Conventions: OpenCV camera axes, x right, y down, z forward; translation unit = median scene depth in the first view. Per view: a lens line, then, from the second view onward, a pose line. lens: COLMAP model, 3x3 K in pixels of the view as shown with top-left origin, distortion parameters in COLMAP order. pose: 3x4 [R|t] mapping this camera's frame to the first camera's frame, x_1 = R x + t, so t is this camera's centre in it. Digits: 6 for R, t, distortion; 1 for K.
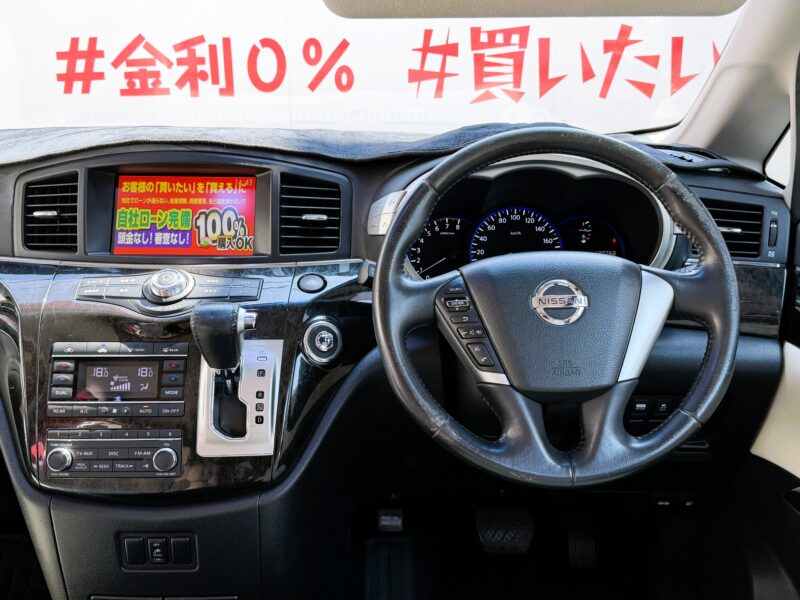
lens RADIAL K [[814.0, 0, 386.9], [0, 814.0, 311.9], [0, 0, 1]] dist [0.077437, 0.000000]
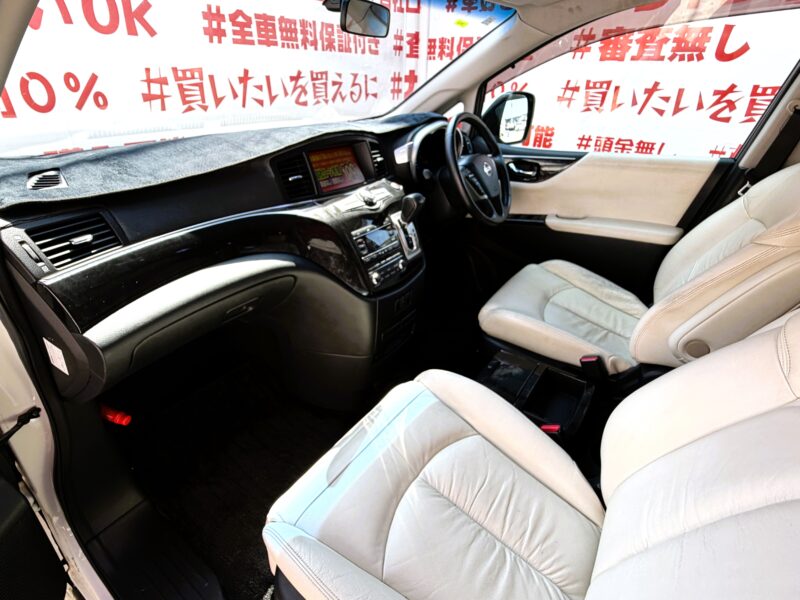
lens RADIAL K [[400.5, 0, 396.9], [0, 400.5, 302.0], [0, 0, 1]] dist [-0.005331, -0.000359]
pose [[0.570587, -0.391709, 0.721800, -1.039317], [0.239590, 0.920081, 0.309916, -0.082748], [-0.785511, -0.003898, 0.618836, 0.225337]]
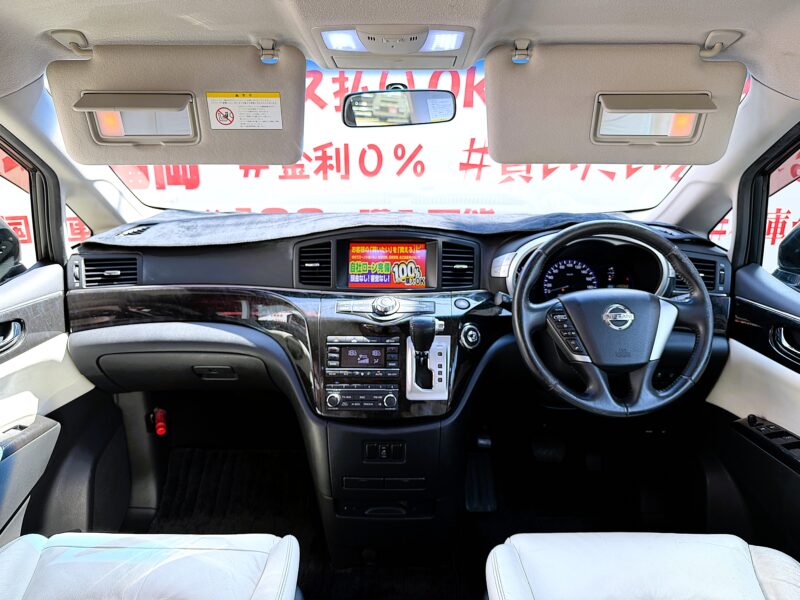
lens RADIAL K [[560.2, 0, 391.2], [0, 560.2, 305.0], [0, 0, 1]] dist [0.052044, -0.021788]
pose [[0.999875, 0.004049, -0.015309, -0.215937], [-0.004216, 0.999931, -0.010924, -0.017697], [0.015264, 0.010987, 0.999823, -0.217515]]
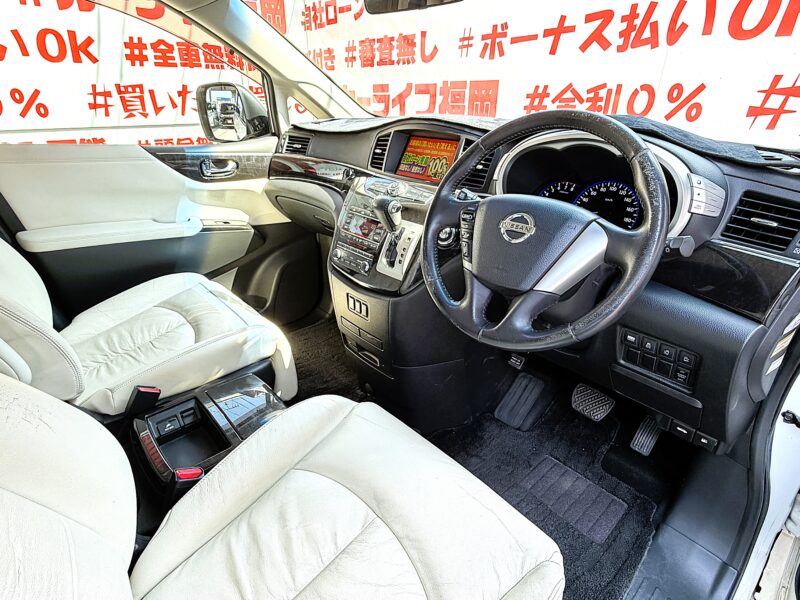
lens RADIAL K [[414.6, 0, 397.3], [0, 414.6, 301.9], [0, 0, 1]] dist [0.003147, -0.000626]
pose [[0.676756, 0.332456, -0.656867, 0.468190], [-0.245311, 0.943074, 0.224574, -0.000474], [0.694135, 0.009155, 0.719787, 0.234789]]
